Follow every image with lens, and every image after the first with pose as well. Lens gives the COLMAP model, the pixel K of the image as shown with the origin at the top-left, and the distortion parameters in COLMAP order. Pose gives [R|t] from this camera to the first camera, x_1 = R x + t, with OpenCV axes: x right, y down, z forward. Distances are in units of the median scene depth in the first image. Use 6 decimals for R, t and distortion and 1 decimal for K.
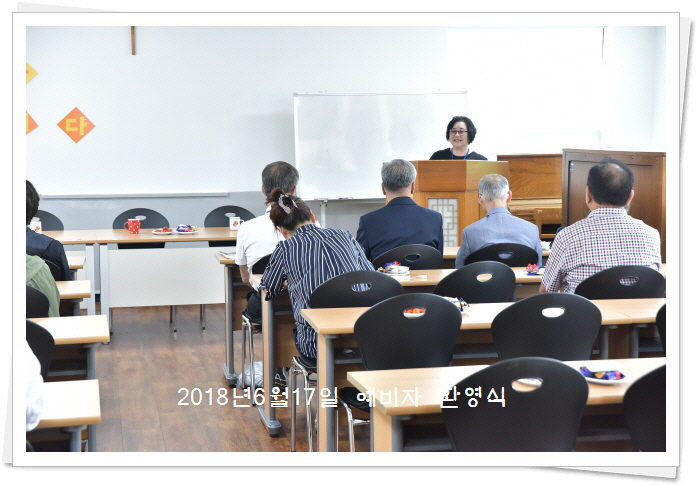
lens RADIAL K [[1405.8, 0, 349.6], [0, 1405.8, 242.6], [0, 0, 1]] dist [0.415640, 0.000000]
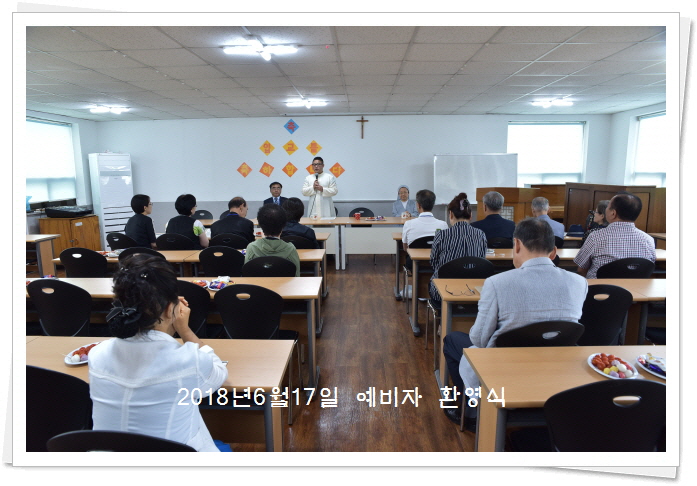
lens RADIAL K [[496.8, 0, 346.7], [0, 496.8, 244.7], [0, 0, 1]] dist [0.060687, 0.002635]
pose [[0.977427, 0.040127, -0.207430, -0.008744], [-0.026007, 0.997183, 0.070359, -0.023182], [0.209669, -0.063376, 0.975716, 0.265188]]
